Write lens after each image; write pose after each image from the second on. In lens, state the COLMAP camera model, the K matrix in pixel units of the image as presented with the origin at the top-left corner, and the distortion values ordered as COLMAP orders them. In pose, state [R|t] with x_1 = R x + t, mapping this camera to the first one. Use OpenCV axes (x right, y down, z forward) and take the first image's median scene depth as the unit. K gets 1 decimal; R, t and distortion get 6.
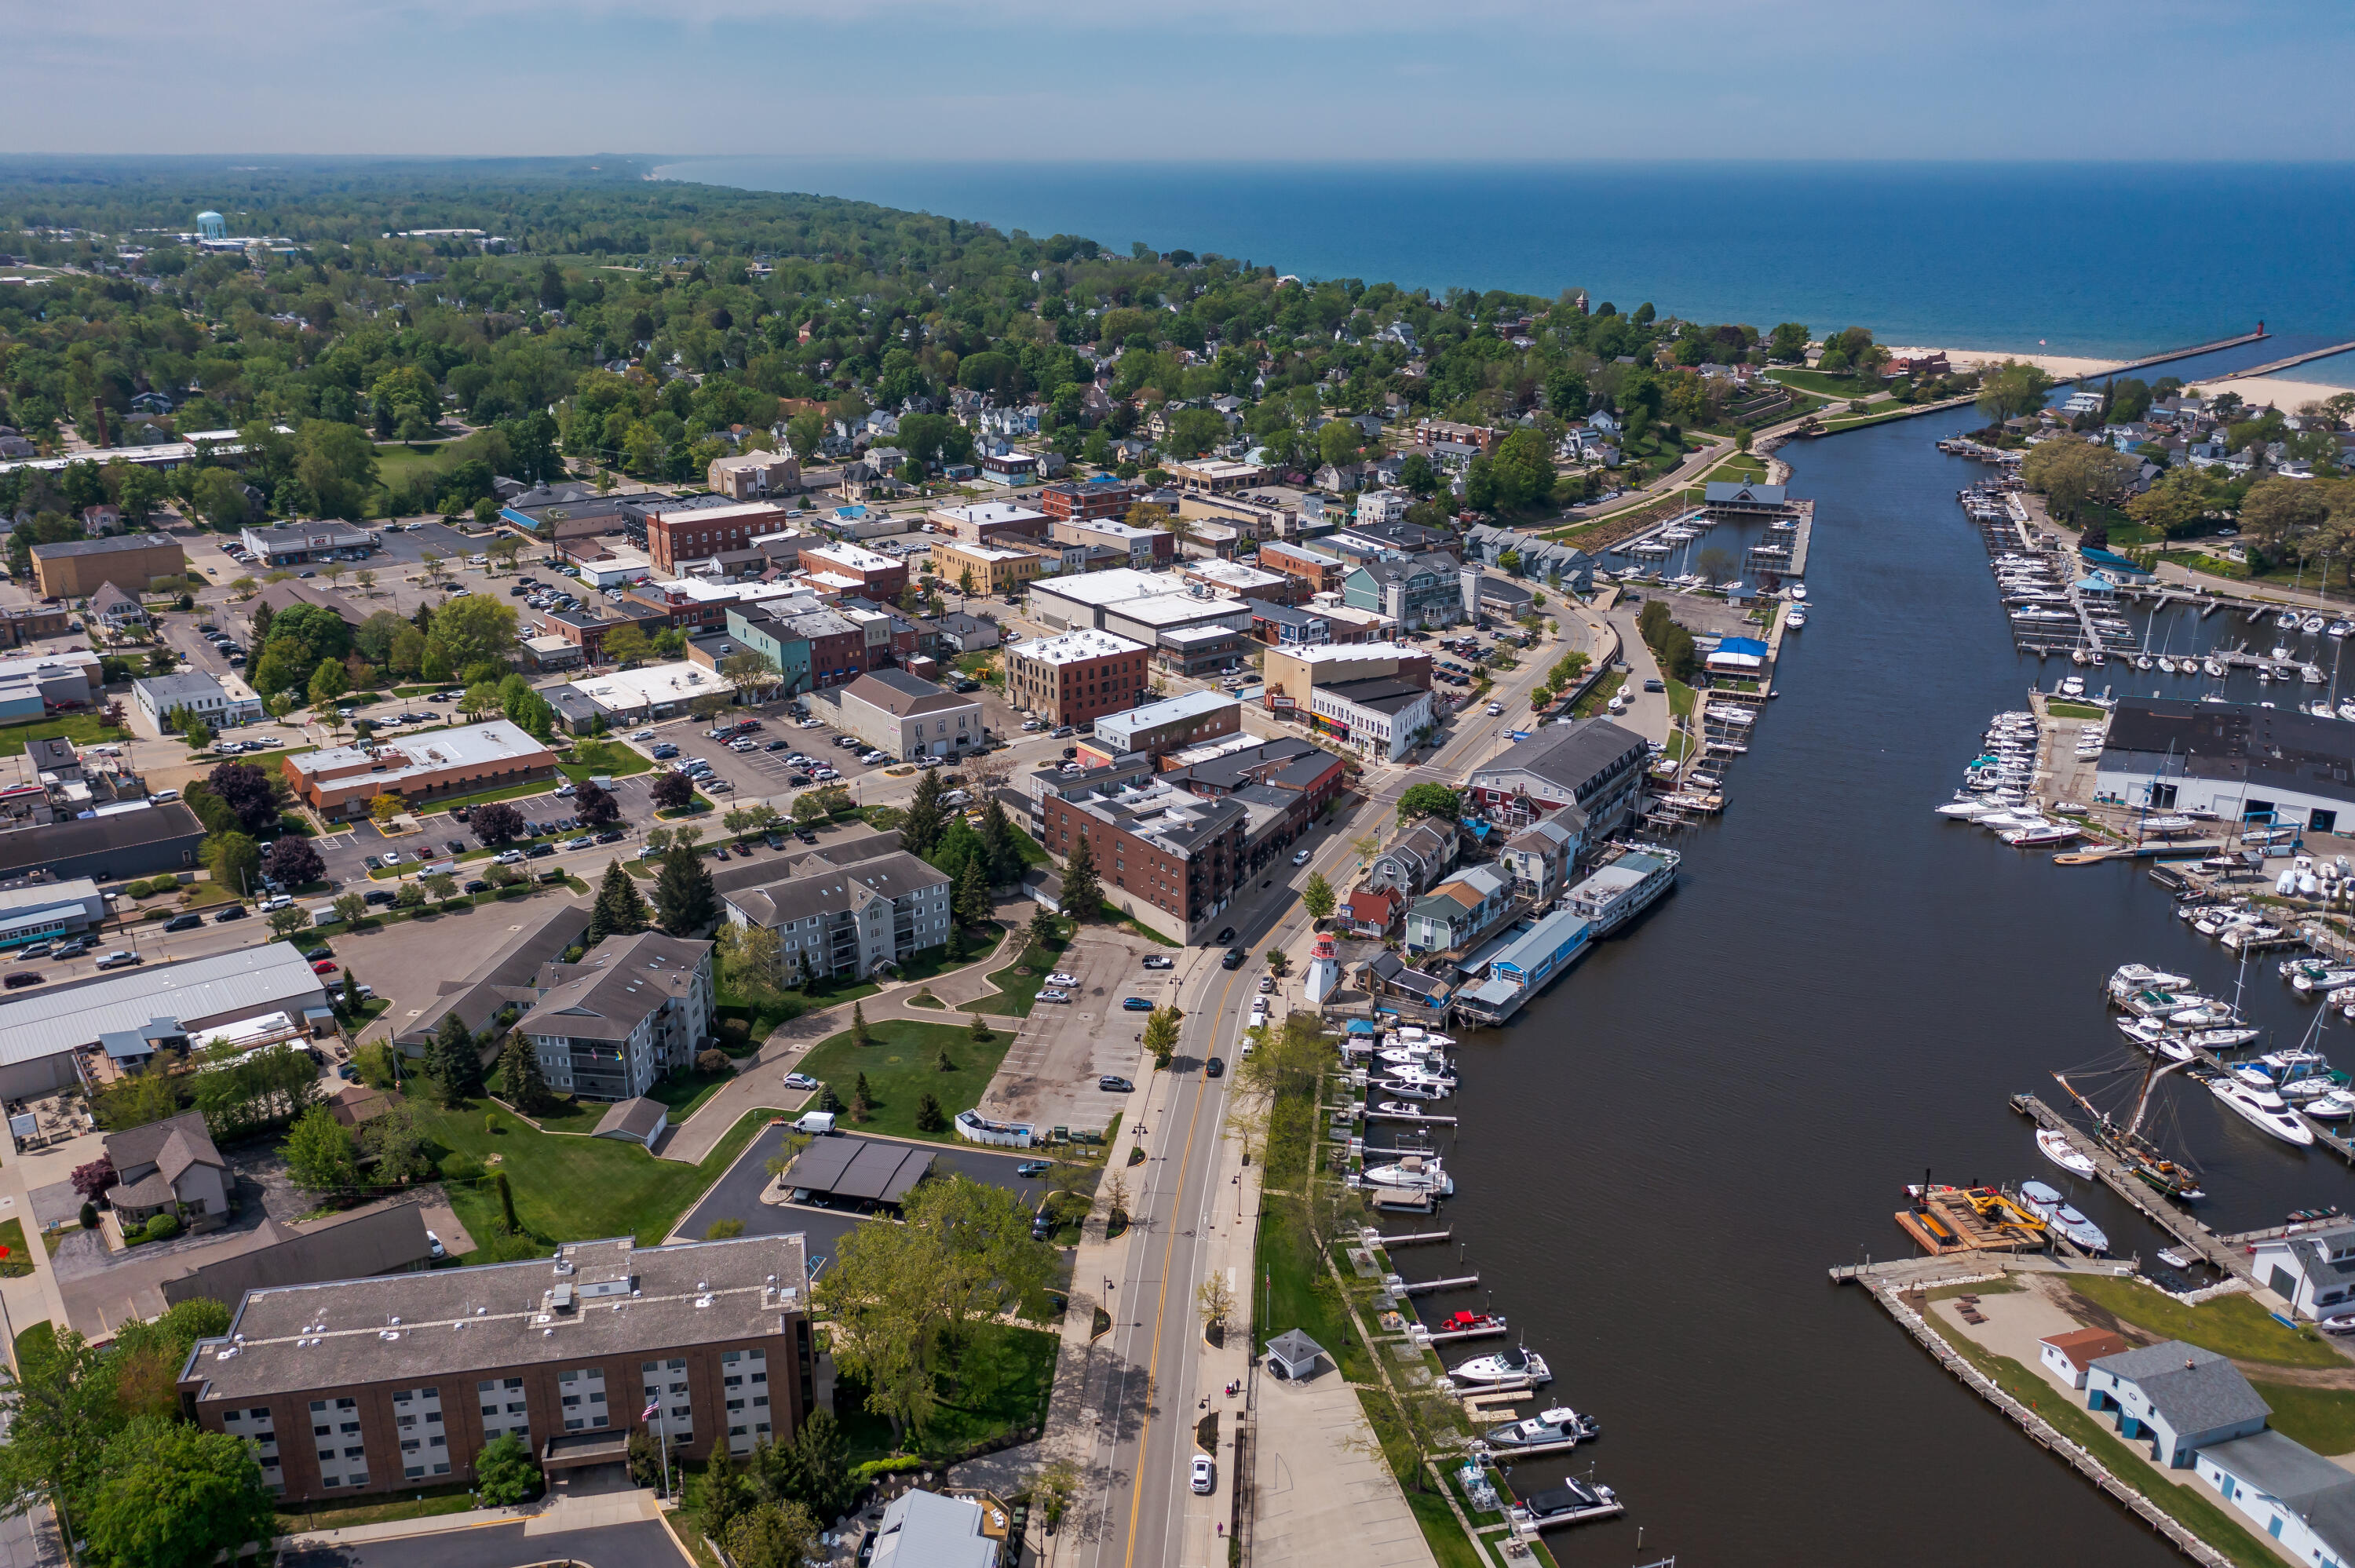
lens RADIAL K [[1871.5, 0, 1178.5], [0, 1871.5, 785.2], [0, 0, 1]] dist [-0.005527, -0.004108]
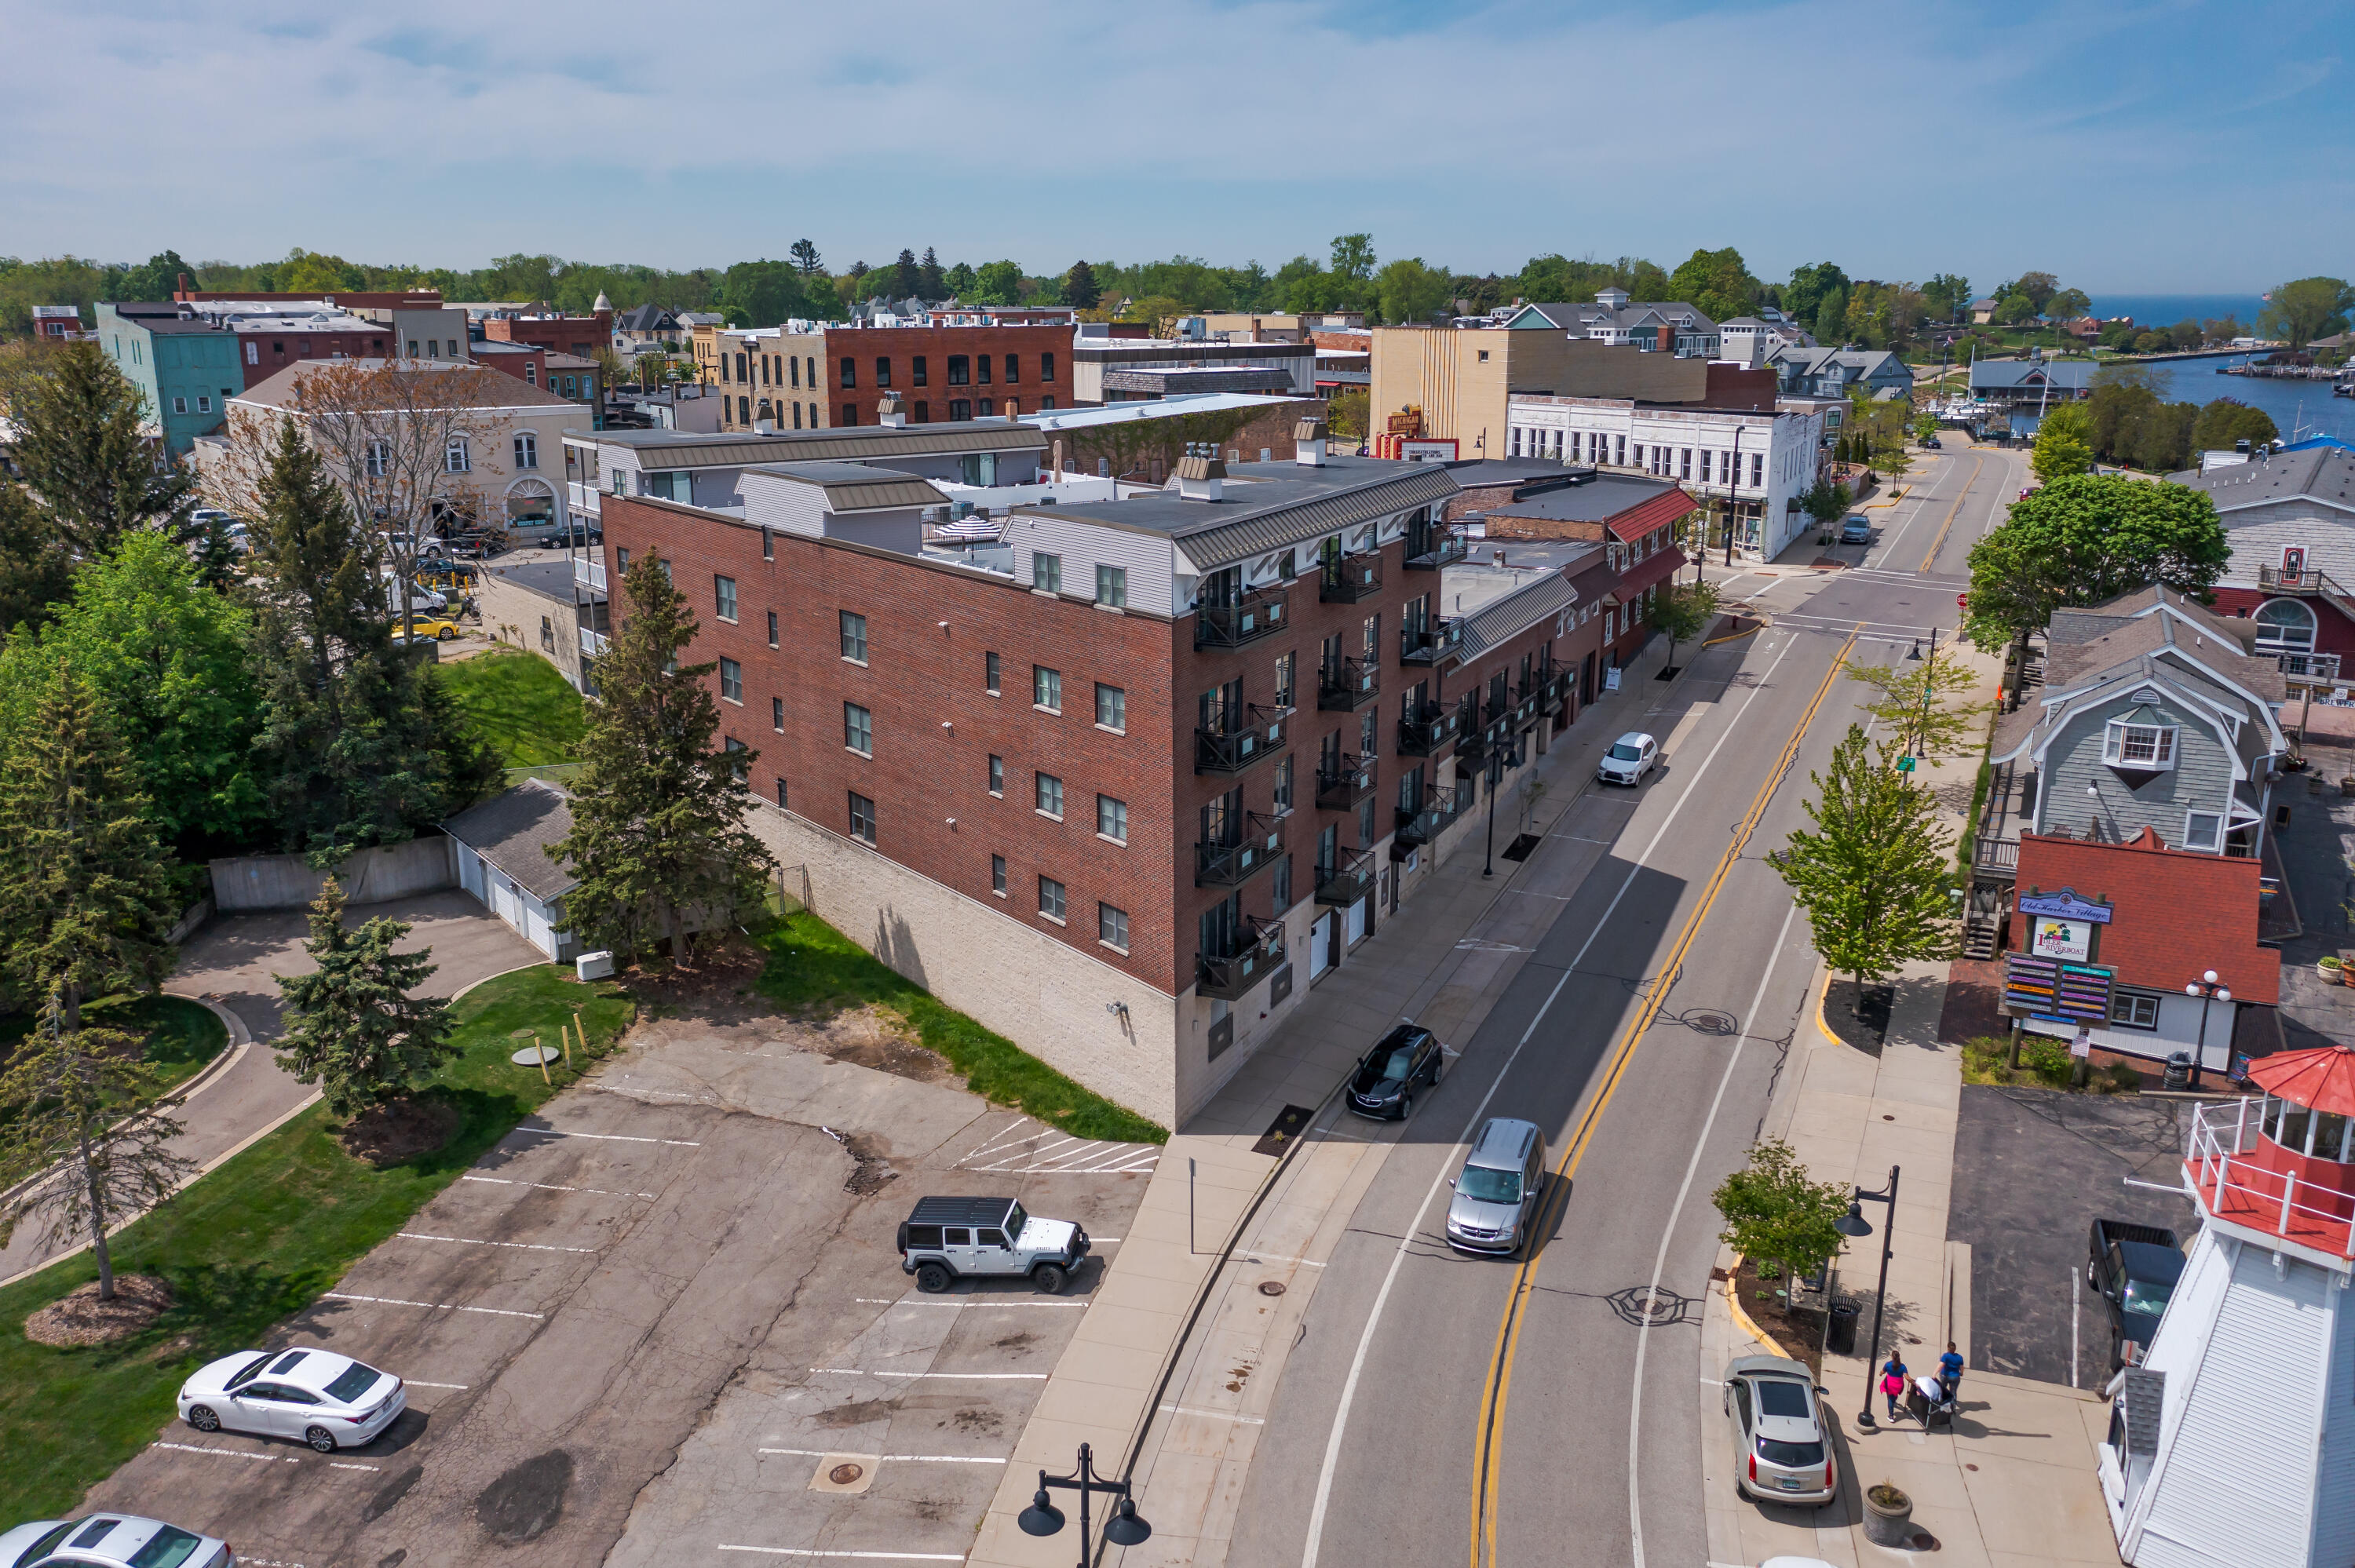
lens RADIAL K [[1871.5, 0, 1175.2], [0, 1871.5, 782.6], [0, 0, 1]] dist [-0.005527, -0.004108]
pose [[0.999970, -0.004334, 0.006423, 0.002820], [0.004786, 0.997382, -0.072157, 0.064406], [-0.006093, 0.072186, 0.997373, 0.804437]]
